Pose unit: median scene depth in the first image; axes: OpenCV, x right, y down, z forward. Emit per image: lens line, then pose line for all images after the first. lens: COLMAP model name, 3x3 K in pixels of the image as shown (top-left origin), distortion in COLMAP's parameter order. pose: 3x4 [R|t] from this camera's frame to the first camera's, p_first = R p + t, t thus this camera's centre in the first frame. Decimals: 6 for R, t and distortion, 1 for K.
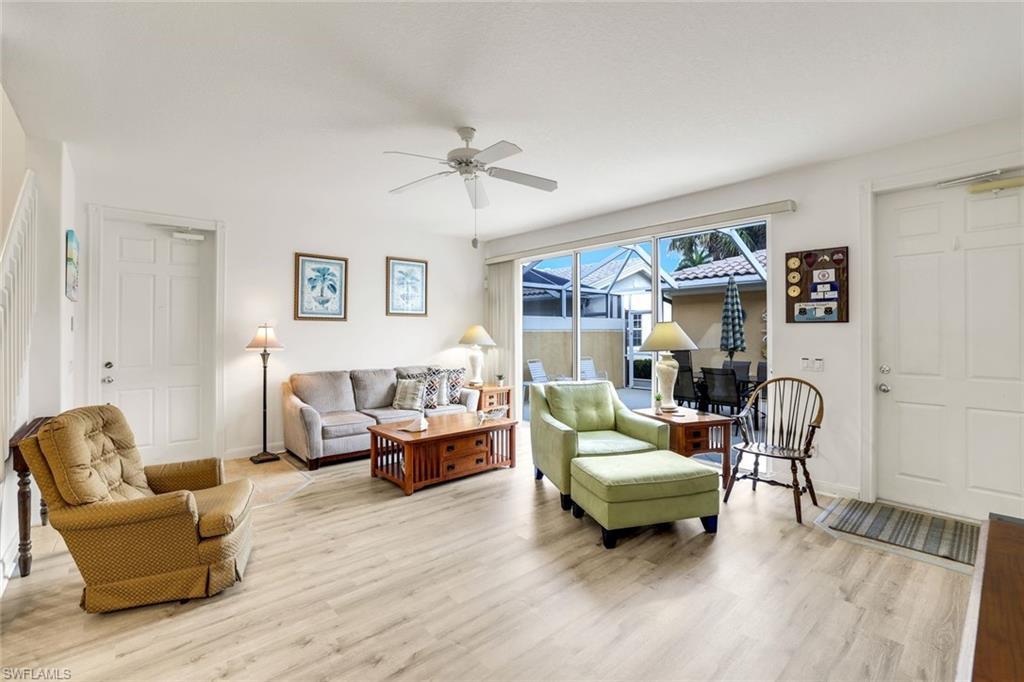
lens RADIAL K [[454.4, 0, 505.3], [0, 454.4, 331.6], [0, 0, 1]] dist [-0.021551, 0.000087]
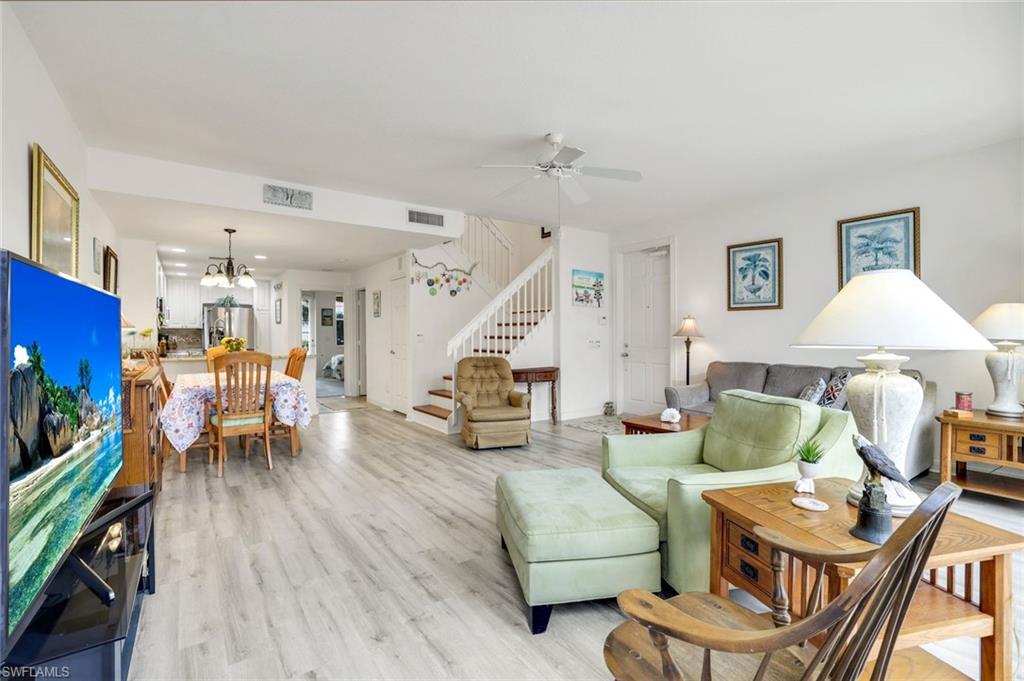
lens RADIAL K [[454.4, 0, 505.3], [0, 454.4, 331.1], [0, 0, 1]] dist [-0.021551, 0.000087]
pose [[-0.097206, -0.003240, -0.995259, 0.608059], [0.005457, 0.999978, -0.003788, 0.021632], [0.995249, -0.005800, -0.097186, 0.576299]]
